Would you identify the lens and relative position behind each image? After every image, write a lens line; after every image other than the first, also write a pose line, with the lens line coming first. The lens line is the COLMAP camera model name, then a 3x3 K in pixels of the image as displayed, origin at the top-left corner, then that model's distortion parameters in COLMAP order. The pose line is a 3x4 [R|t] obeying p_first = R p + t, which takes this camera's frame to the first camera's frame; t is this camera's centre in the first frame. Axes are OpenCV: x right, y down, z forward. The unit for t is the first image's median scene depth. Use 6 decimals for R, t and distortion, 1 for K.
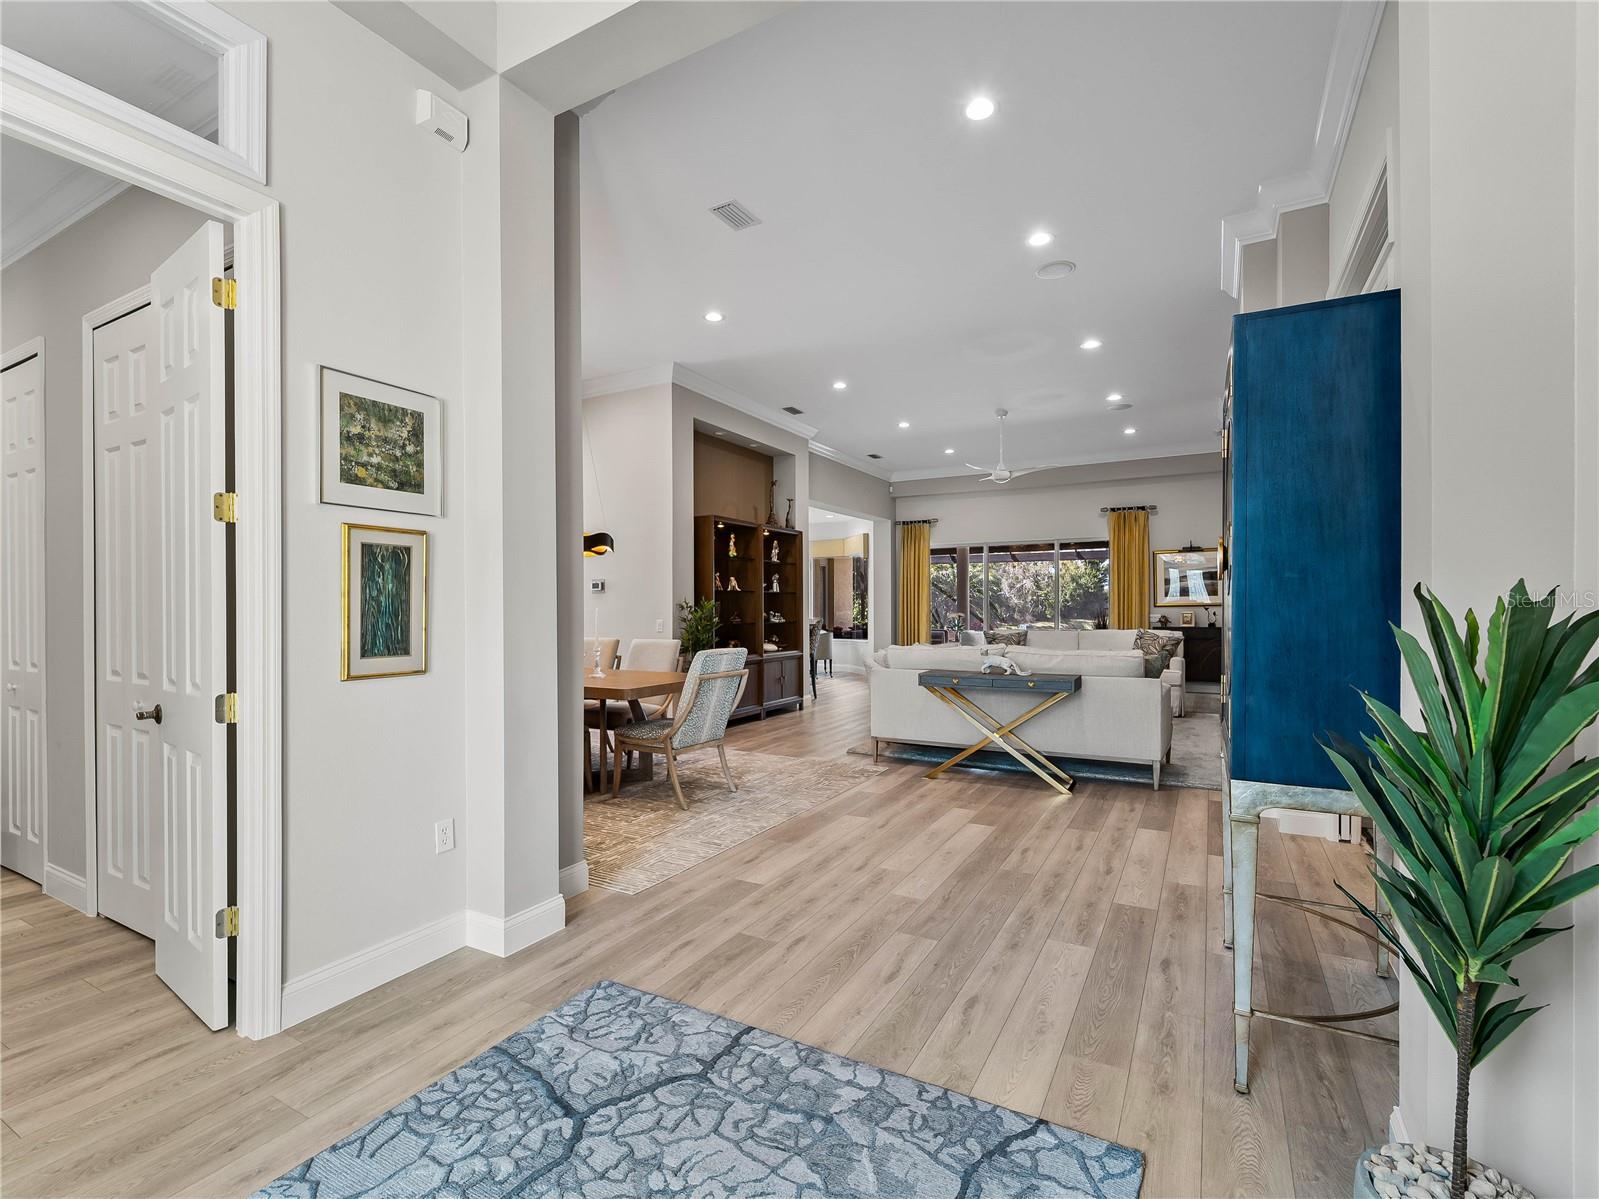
lens RADIAL K [[733.3, 0, 809.3], [0, 733.3, 608.2], [0, 0, 1]] dist [0.000758, 0.000203]
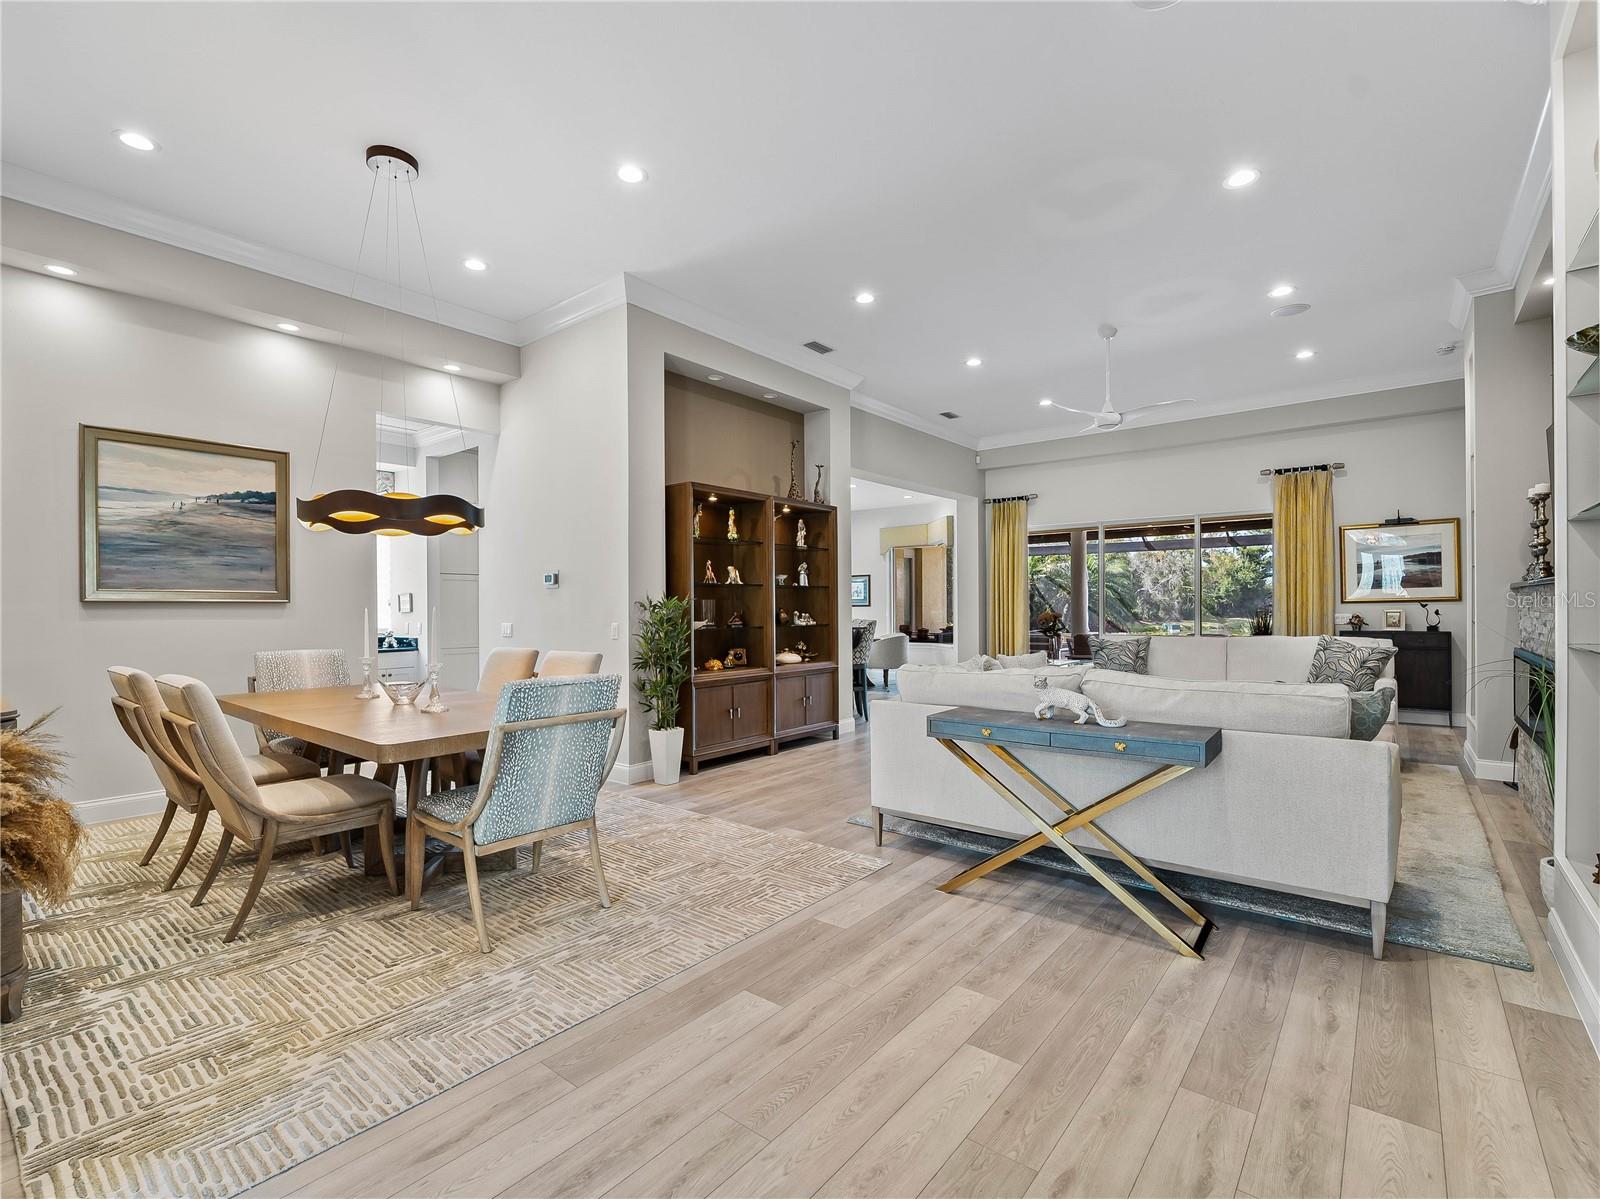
lens RADIAL K [[733.7, 0, 809.8], [0, 733.7, 608.2], [0, 0, 1]] dist [0.000758, 0.000203]
pose [[0.985027, -0.003225, -0.172372, 0.104200], [0.003589, 0.999992, 0.001798, -0.000094], [0.172365, -0.002390, 0.985030, 0.260108]]
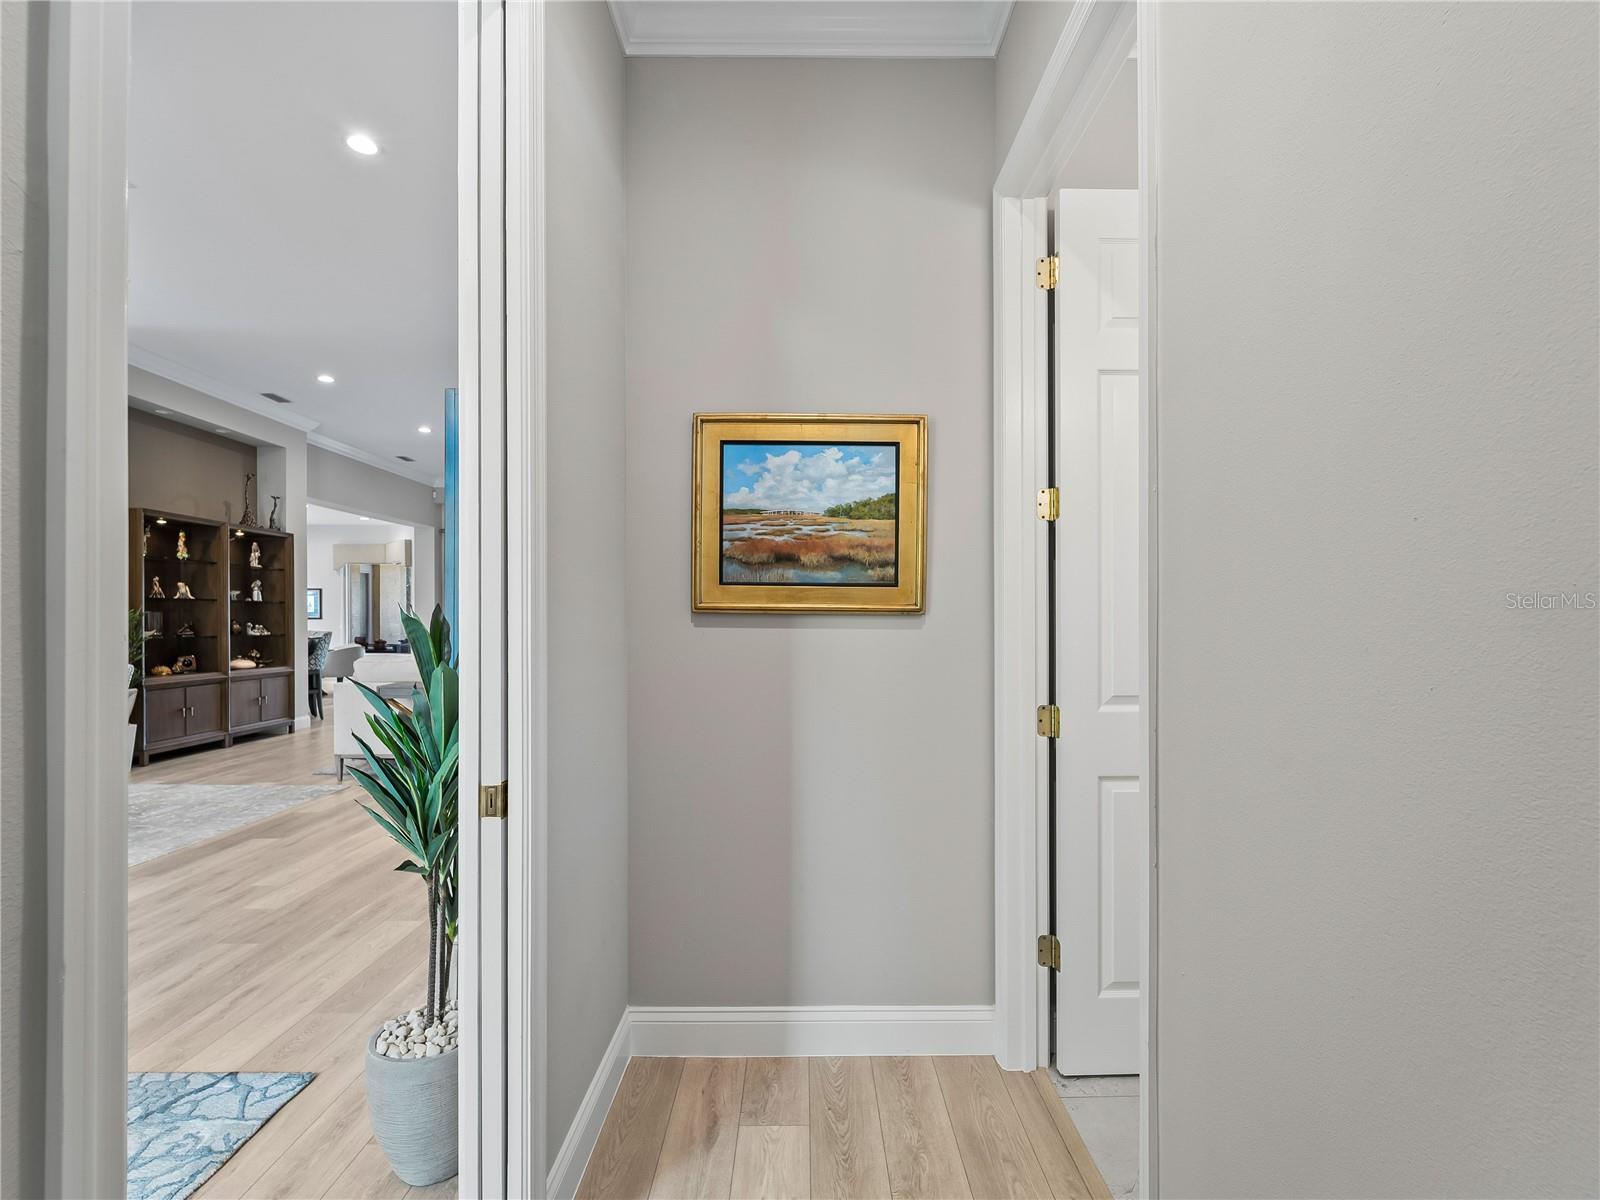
lens RADIAL K [[726.6, 0, 806.8], [0, 726.6, 628.0], [0, 0, 1]] dist [-0.001281, -0.000898]
pose [[0.874518, 0.001271, 0.484992, 0.119717], [-0.006139, 0.999945, 0.008449, -0.001296], [-0.484954, -0.010366, 0.874478, -0.088581]]
